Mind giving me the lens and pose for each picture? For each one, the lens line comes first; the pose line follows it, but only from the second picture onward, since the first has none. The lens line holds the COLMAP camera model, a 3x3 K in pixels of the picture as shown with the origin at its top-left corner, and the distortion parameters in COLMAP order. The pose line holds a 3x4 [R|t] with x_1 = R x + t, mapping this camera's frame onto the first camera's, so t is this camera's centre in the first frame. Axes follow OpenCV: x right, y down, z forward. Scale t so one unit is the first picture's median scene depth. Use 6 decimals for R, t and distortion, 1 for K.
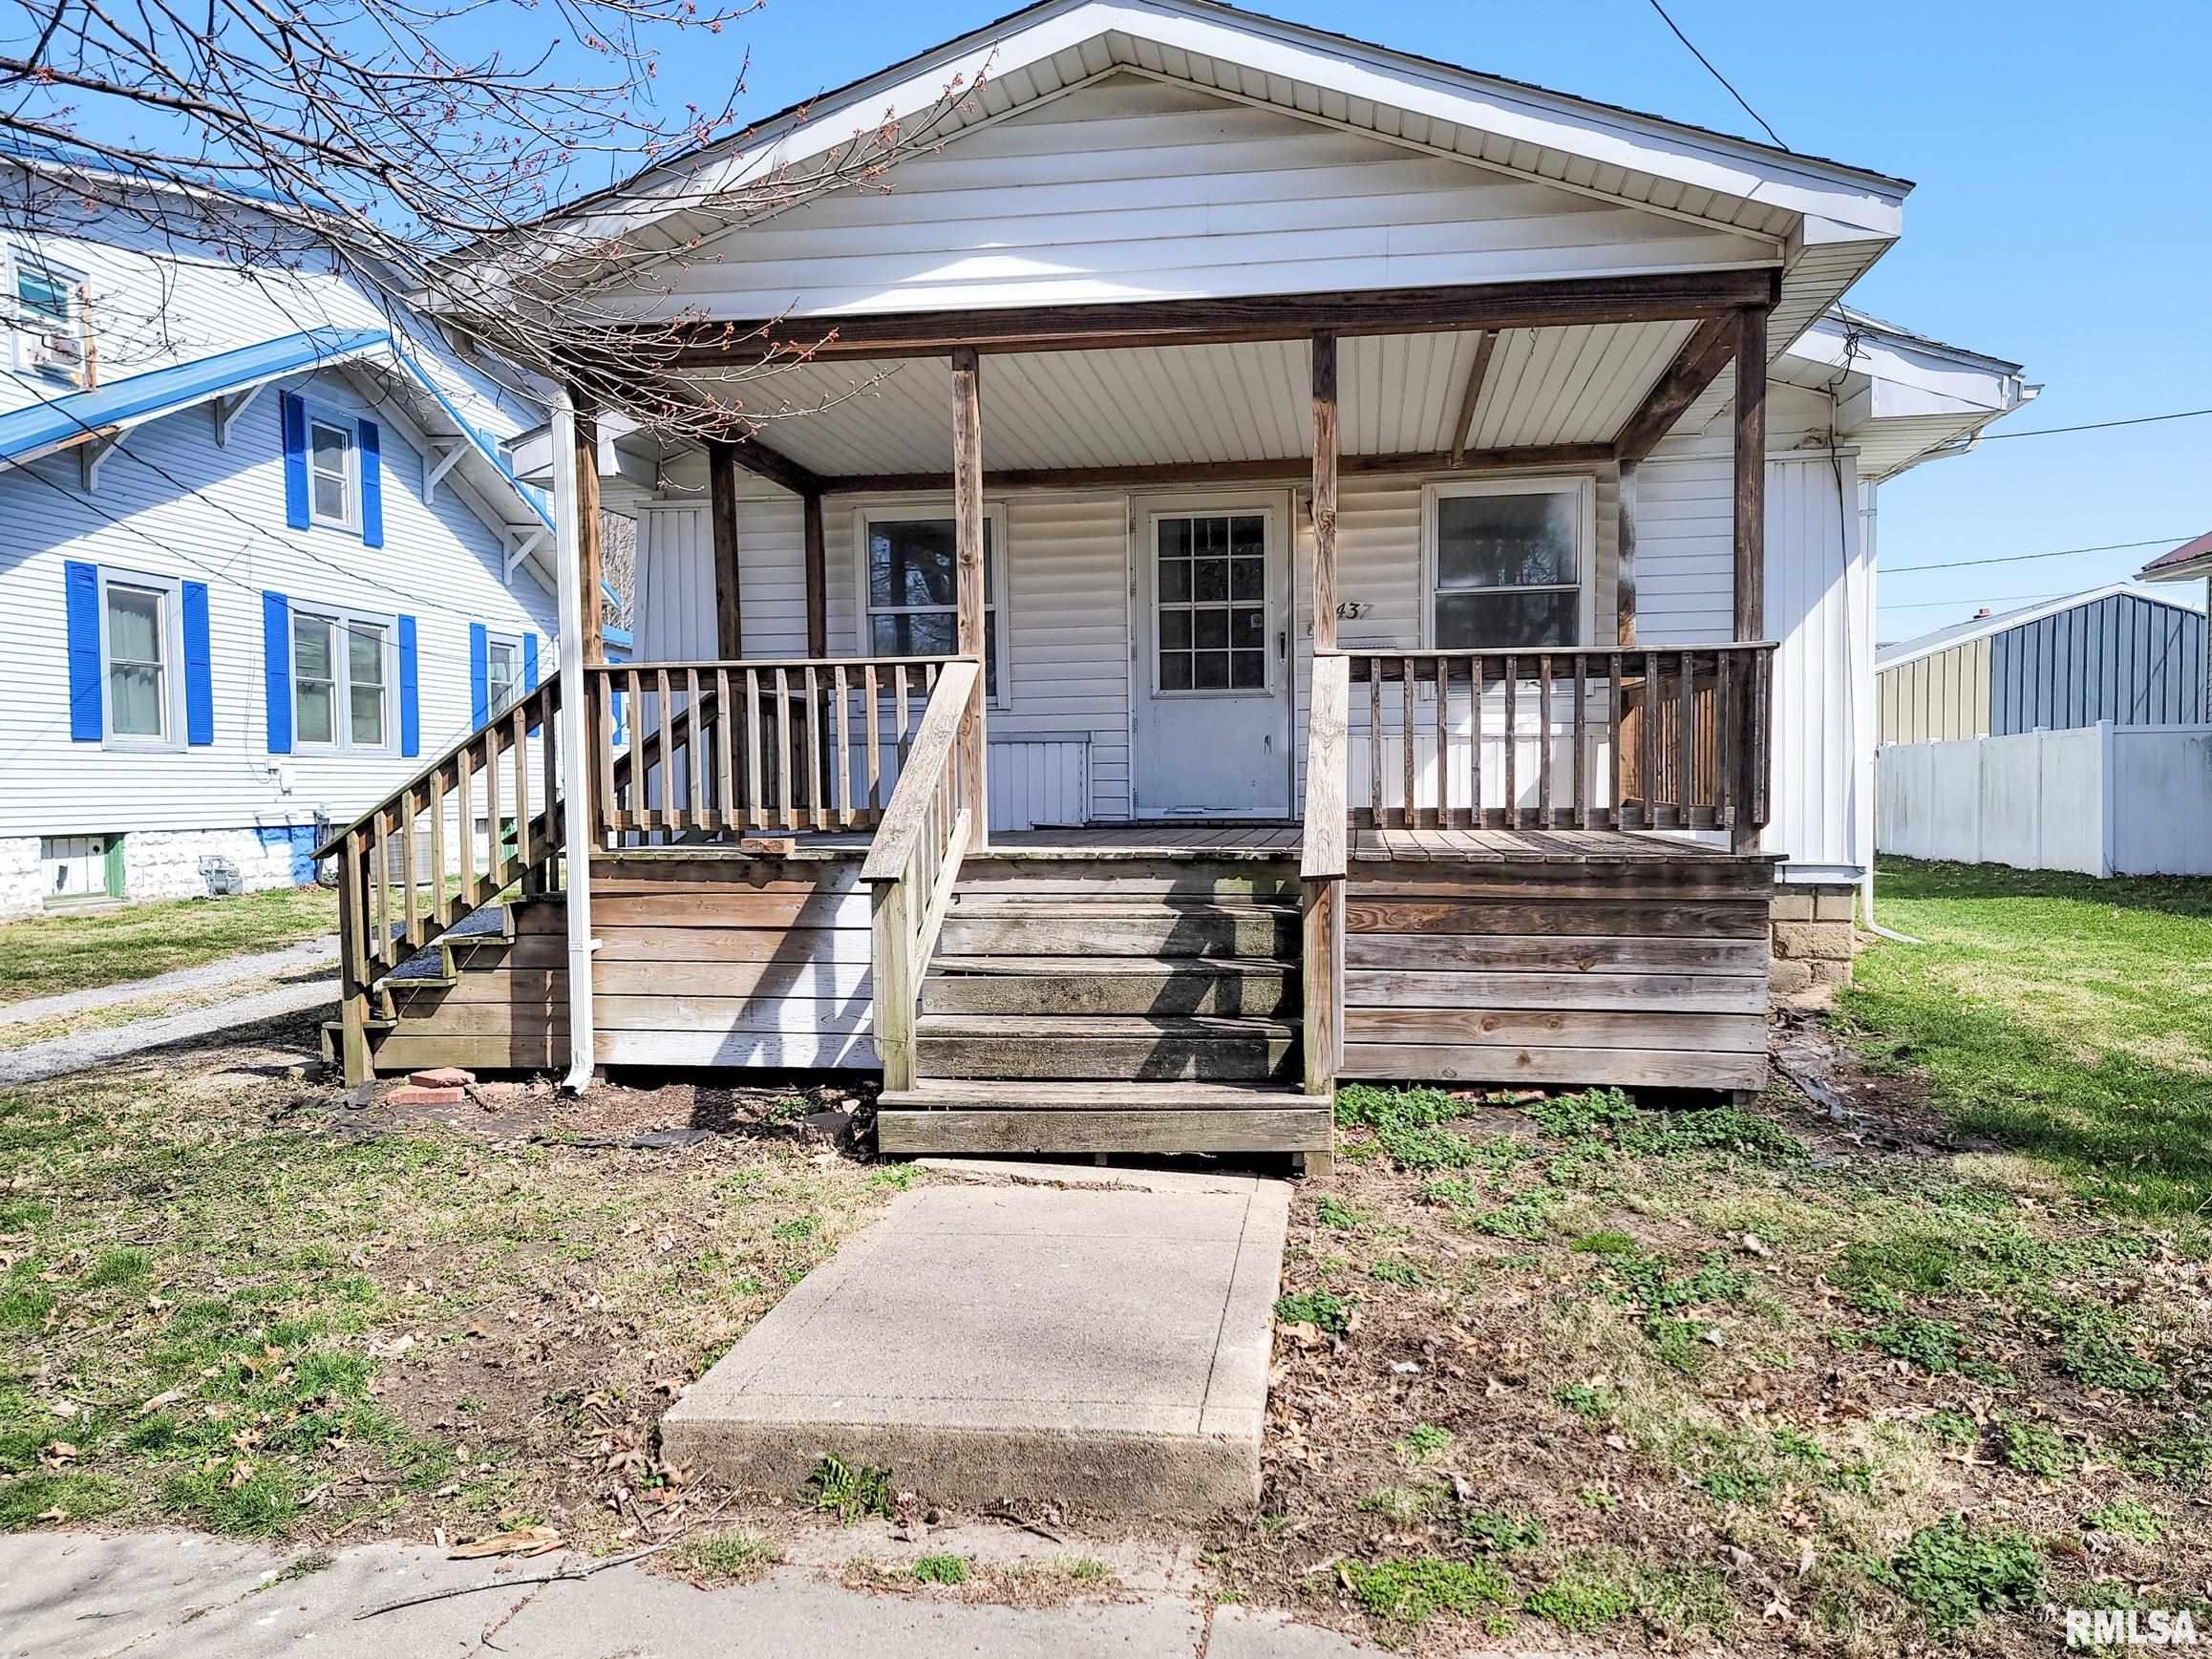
lens RADIAL K [[1540.7, 0, 1116.5], [0, 1540.7, 821.5], [0, 0, 1]] dist [0.083265, -0.063742]
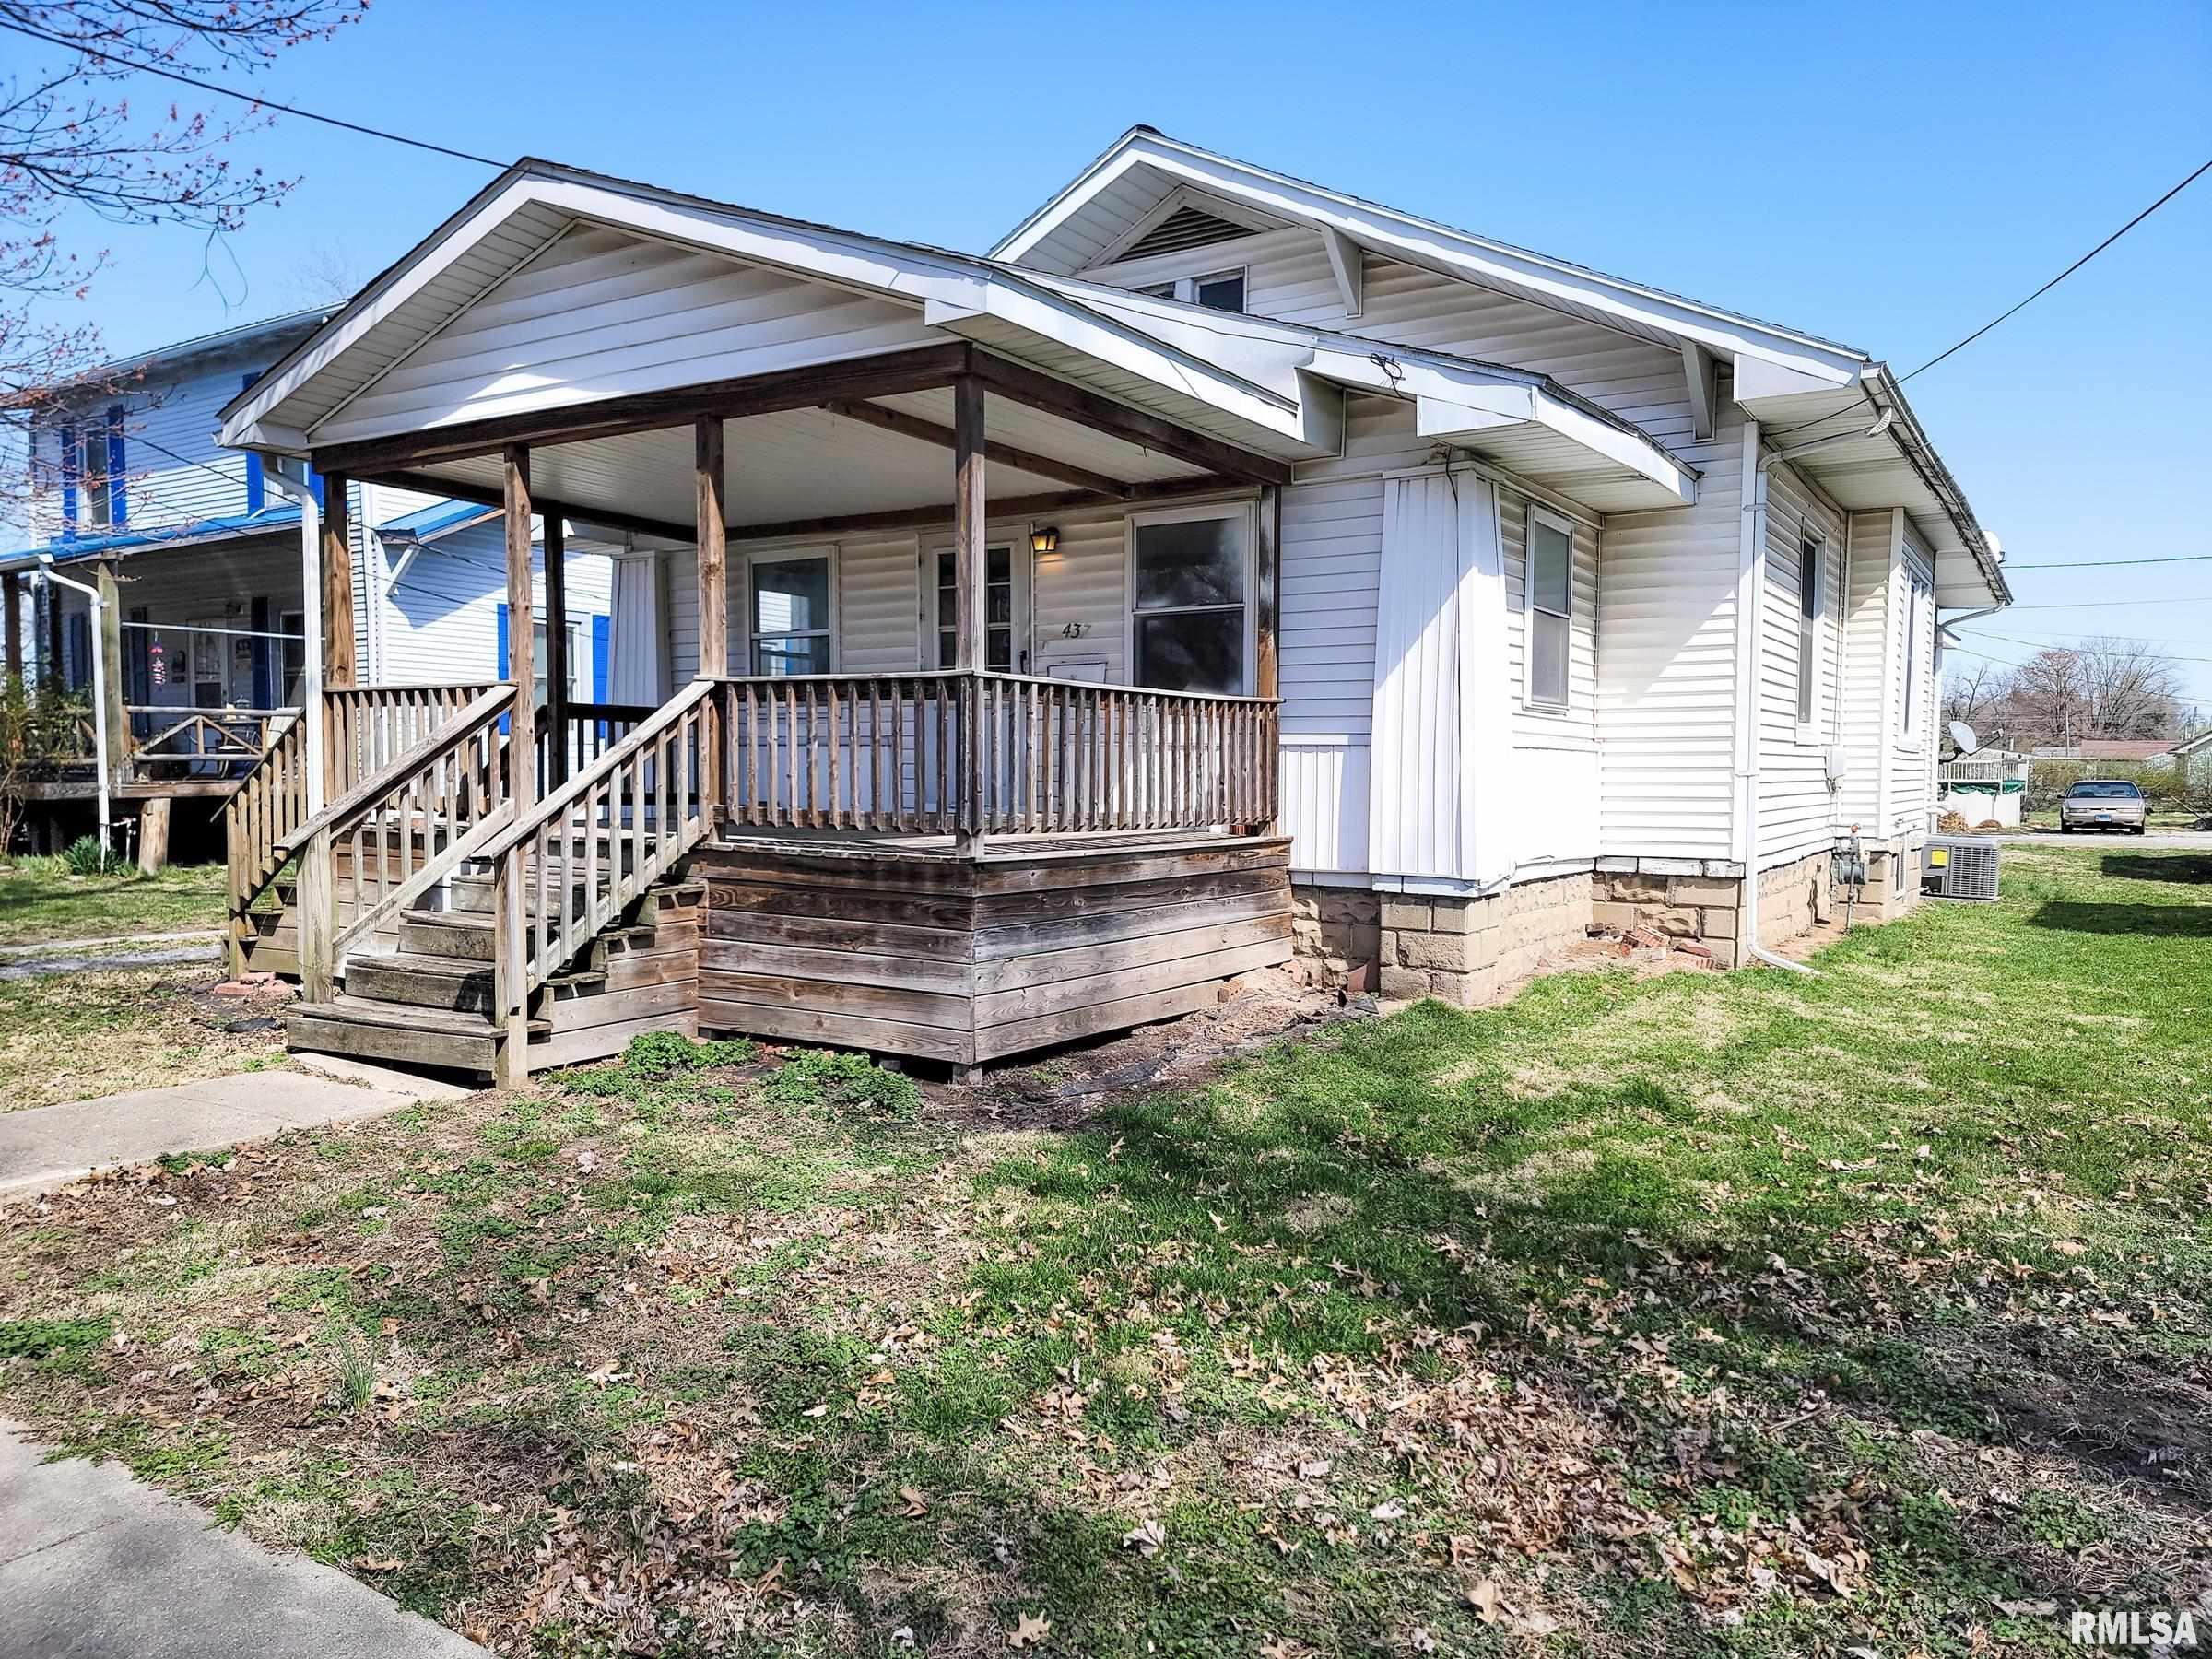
lens RADIAL K [[1540.7, 0, 1086.9], [0, 1540.7, 823.2], [0, 0, 1]] dist [0.083265, -0.063742]
pose [[0.907320, 0.032572, -0.419177, 0.932797], [-0.031992, 0.999453, 0.008415, -0.014954], [0.419221, 0.005775, 0.907866, 0.015800]]
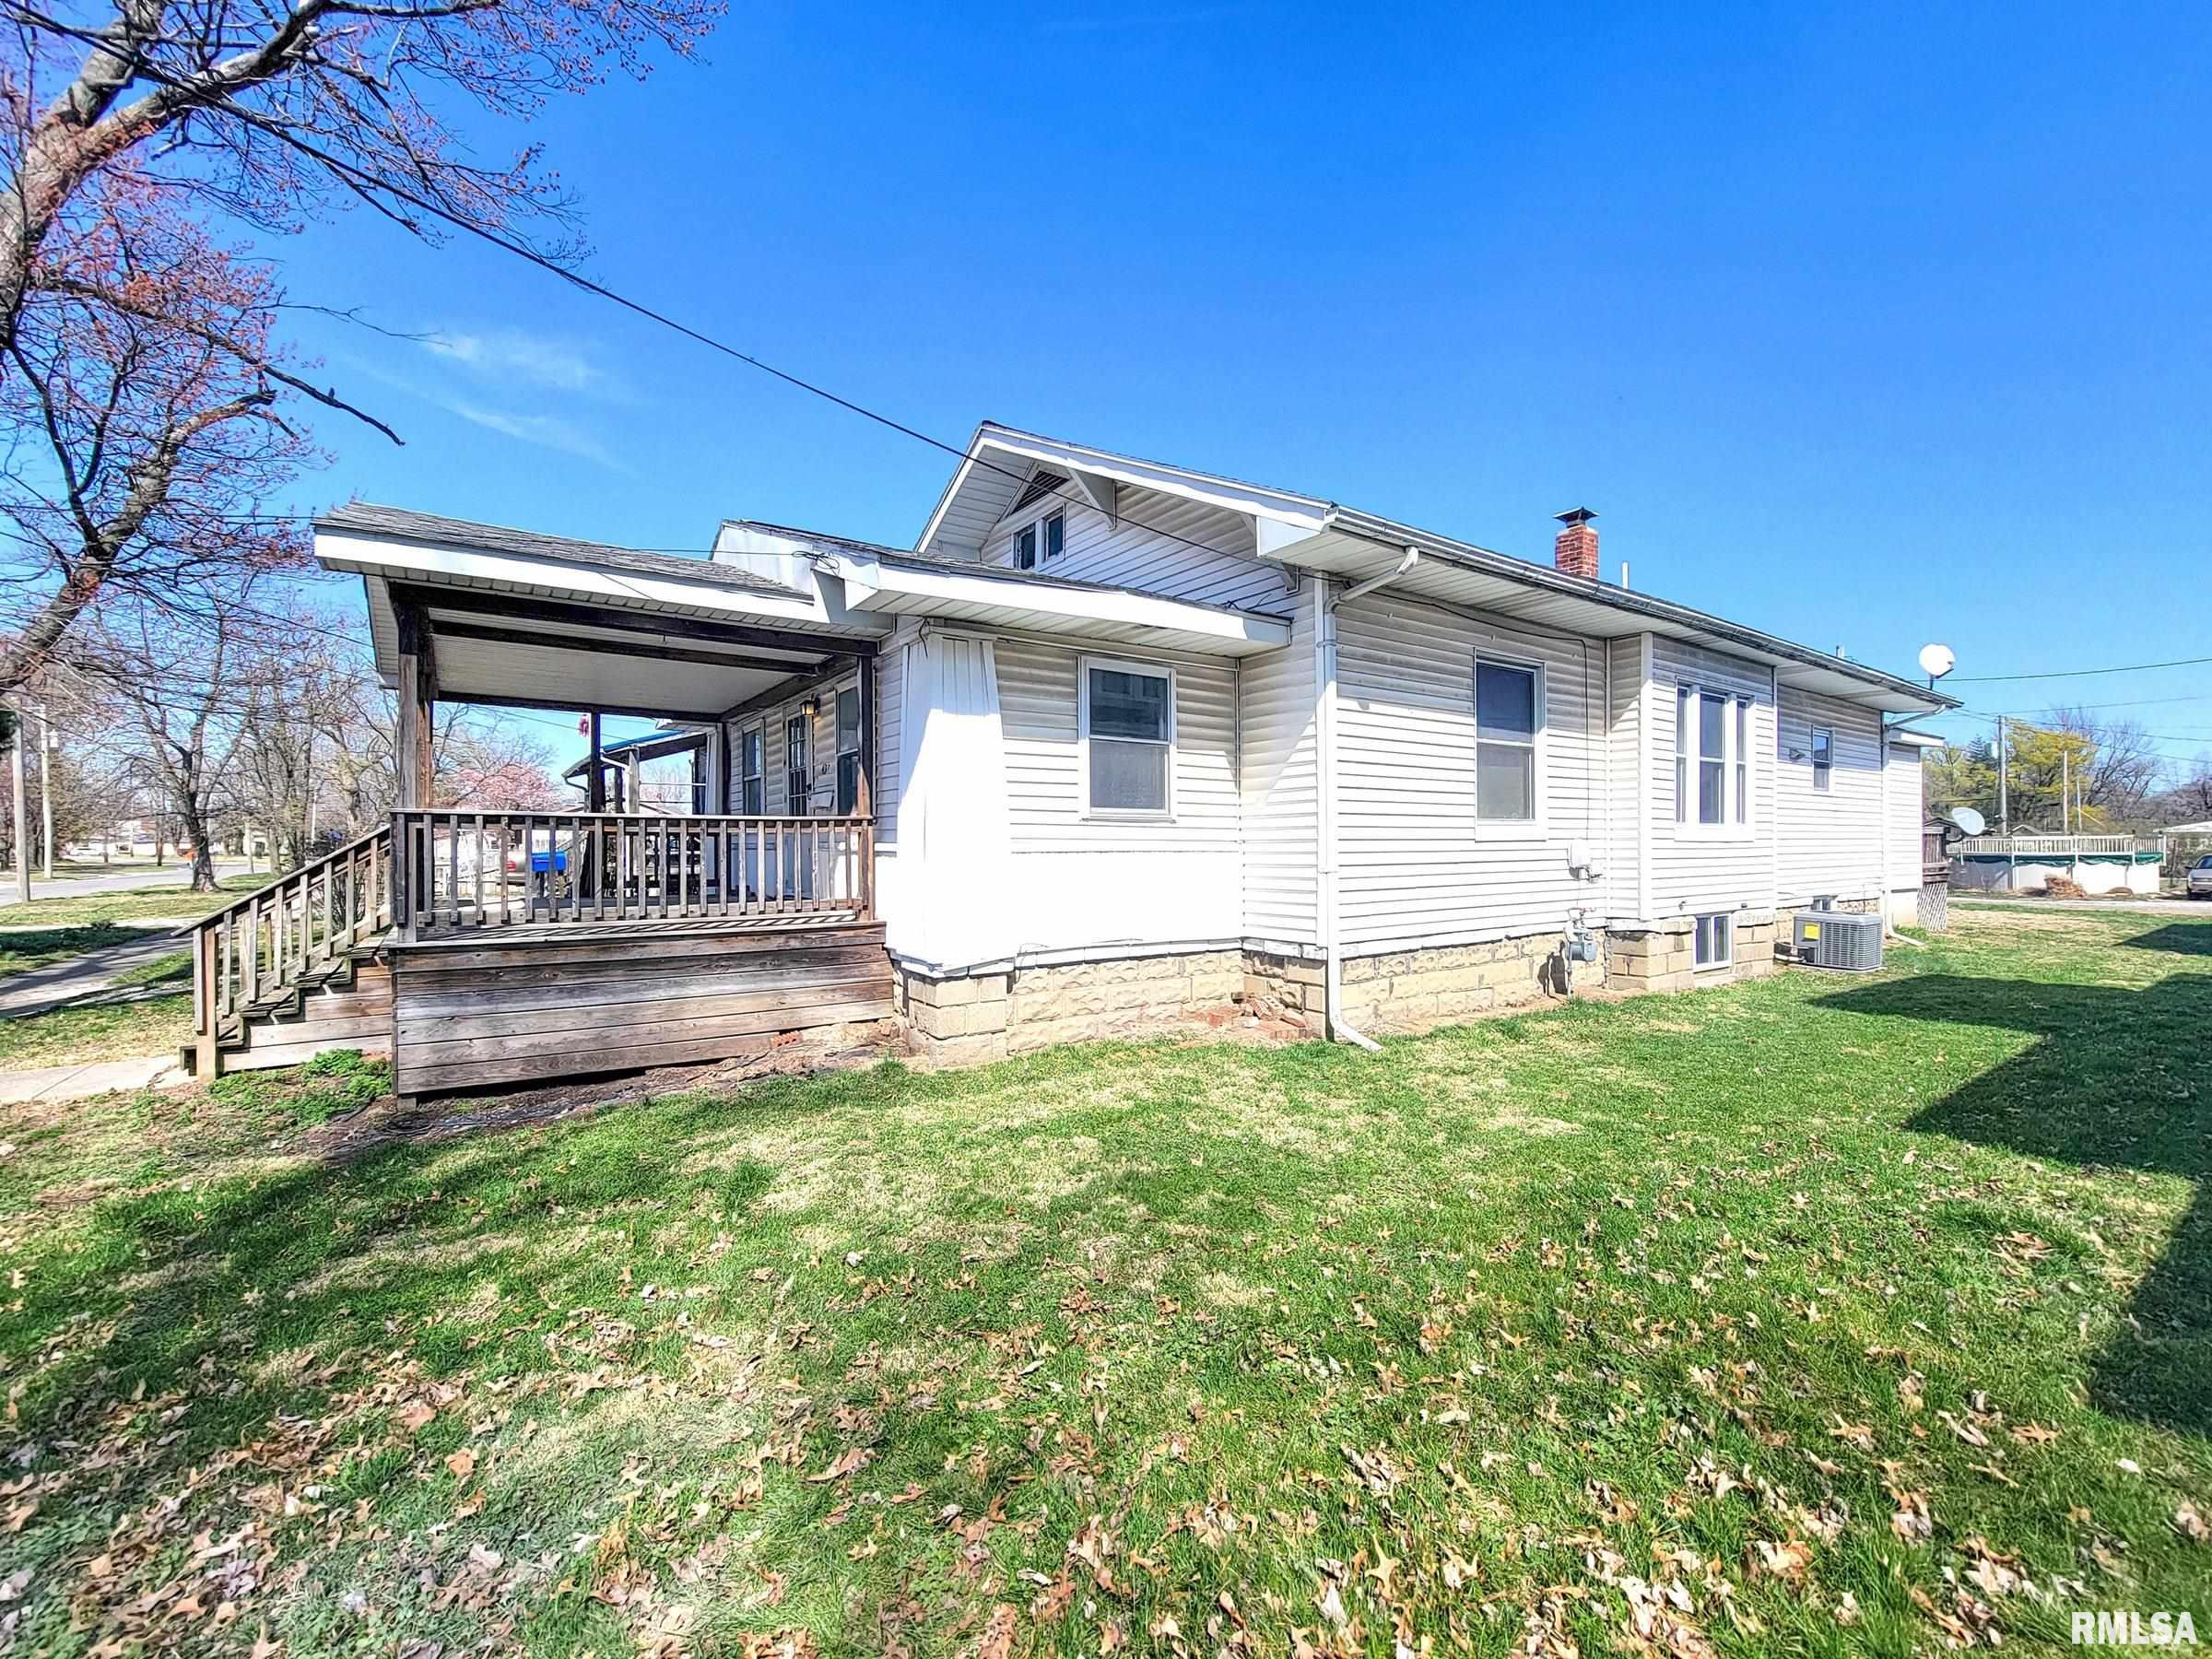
lens RADIAL K [[909.8, 0, 1125.2], [0, 909.8, 844.5], [0, 0, 1]] dist [-0.003397, 0.001113]
pose [[0.677721, 0.011414, -0.735230, 1.511329], [-0.030981, 0.999435, -0.013042, -0.084341], [0.734666, 0.031617, 0.677692, 0.851013]]
